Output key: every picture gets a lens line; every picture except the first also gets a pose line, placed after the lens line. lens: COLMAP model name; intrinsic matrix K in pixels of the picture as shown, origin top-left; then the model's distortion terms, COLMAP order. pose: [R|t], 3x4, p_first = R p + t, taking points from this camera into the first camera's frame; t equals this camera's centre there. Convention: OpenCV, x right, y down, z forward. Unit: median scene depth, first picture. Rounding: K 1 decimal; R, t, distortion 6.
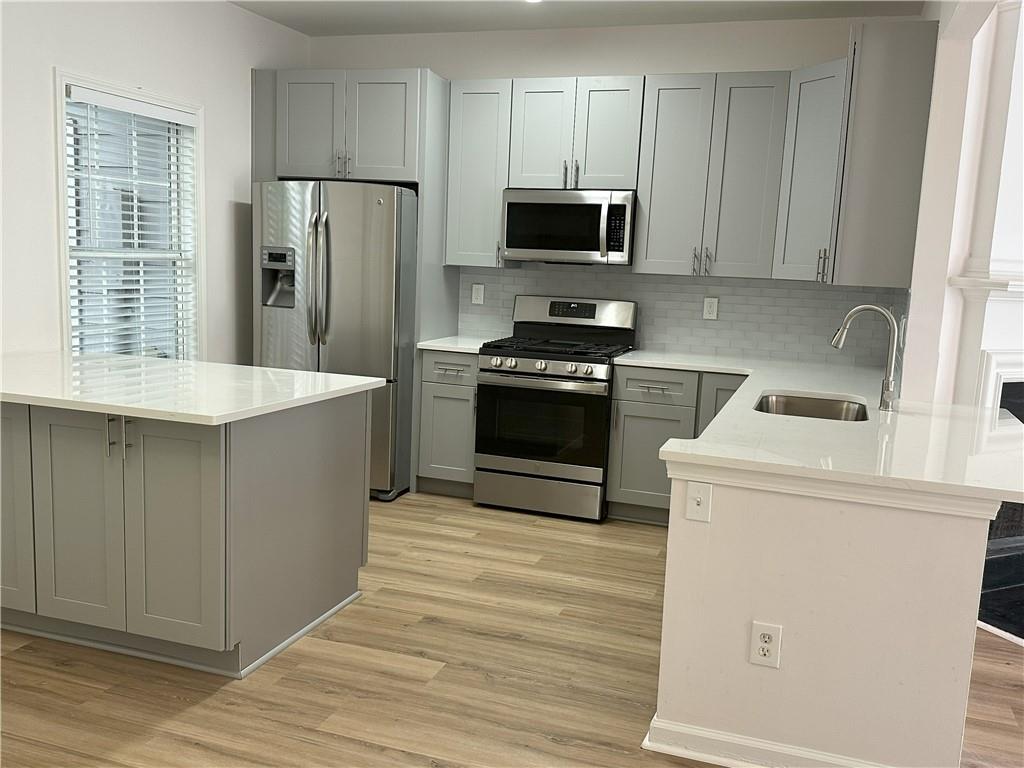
lens RADIAL K [[891.5, 0, 521.2], [0, 891.5, 384.7], [0, 0, 1]] dist [0.193357, -0.388942]
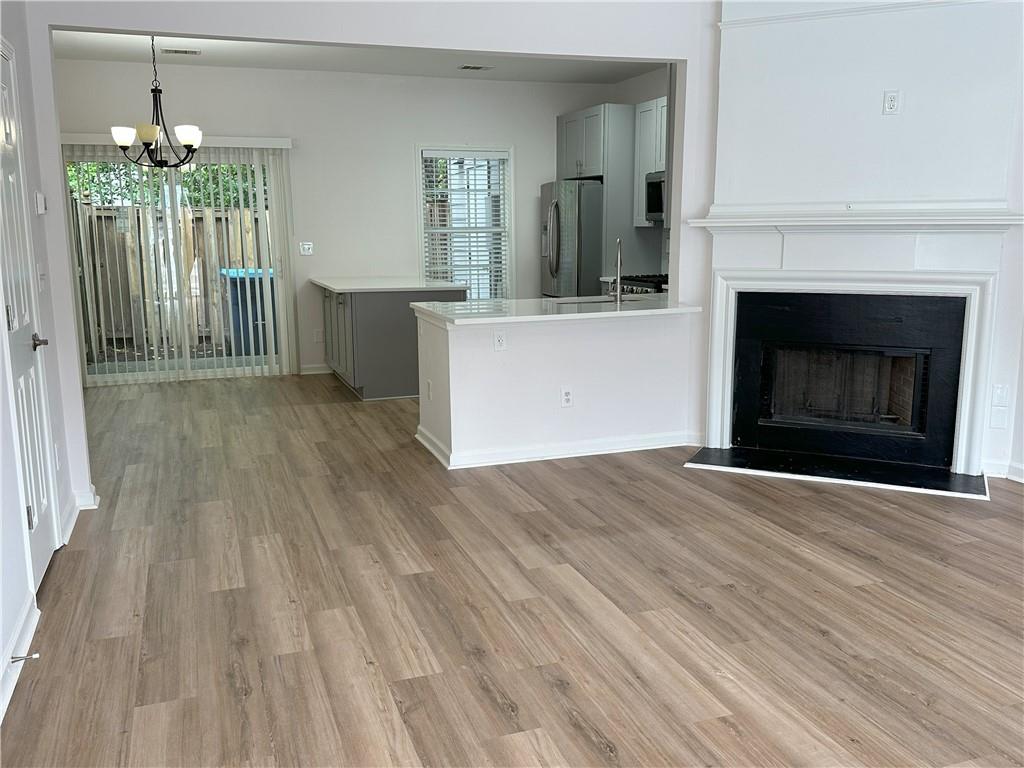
lens RADIAL K [[891.5, 0, 521.2], [0, 891.5, 384.7], [0, 0, 1]] dist [0.193357, -0.388942]
pose [[0.625203, 0.091579, -0.775070, 1.082636], [-0.073356, 0.995591, 0.058463, 0.062431], [0.777007, 0.020304, 0.629165, -0.110324]]
